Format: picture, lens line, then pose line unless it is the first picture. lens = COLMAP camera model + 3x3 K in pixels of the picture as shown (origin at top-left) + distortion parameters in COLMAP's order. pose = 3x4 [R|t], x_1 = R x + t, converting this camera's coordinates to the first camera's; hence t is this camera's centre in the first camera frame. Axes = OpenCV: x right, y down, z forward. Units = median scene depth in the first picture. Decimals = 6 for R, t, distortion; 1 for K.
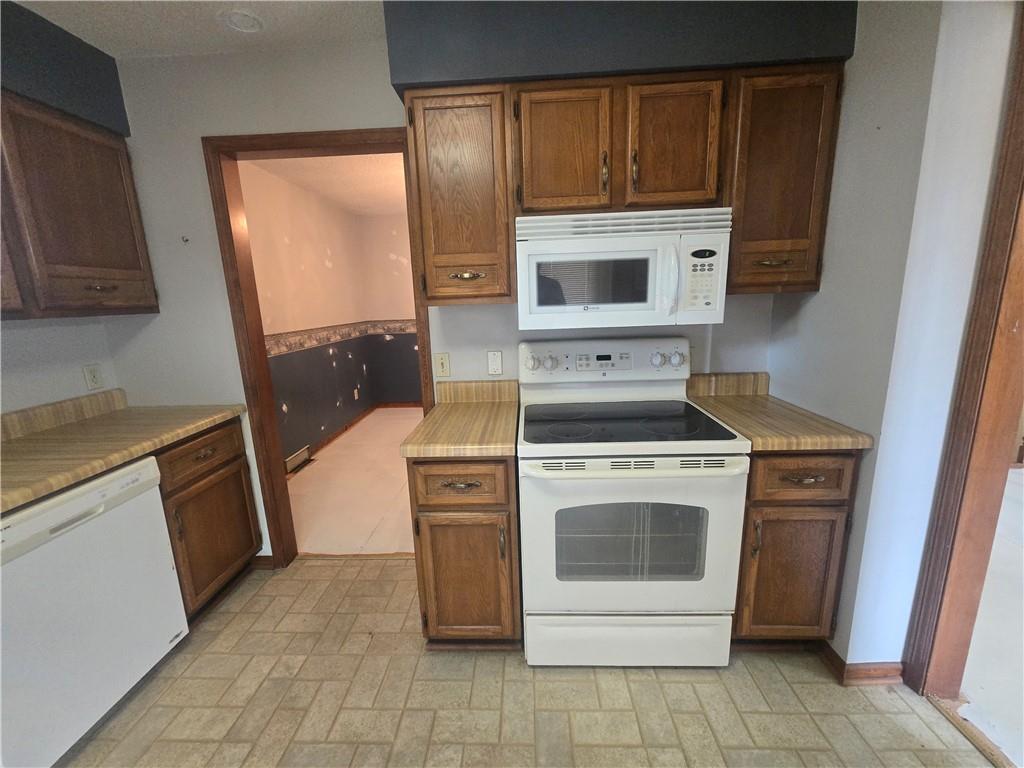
lens RADIAL K [[419.6, 0, 509.9], [0, 419.6, 387.3], [0, 0, 1]] dist [-0.000905, 0.000679]
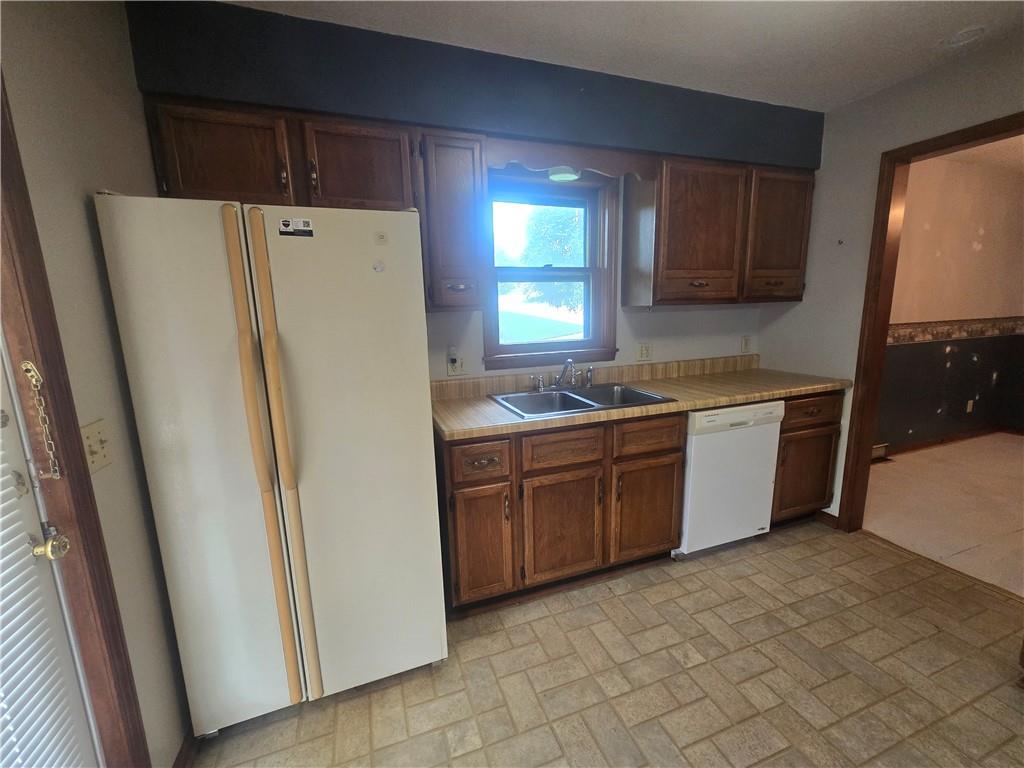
lens RADIAL K [[419.6, 0, 509.9], [0, 419.6, 387.3], [0, 0, 1]] dist [-0.000905, 0.000679]
pose [[0.375043, 0.191098, -0.907097, 0.073083], [-0.175427, 0.975471, 0.132972, 0.076534], [0.910257, 0.109259, 0.399367, -0.351037]]
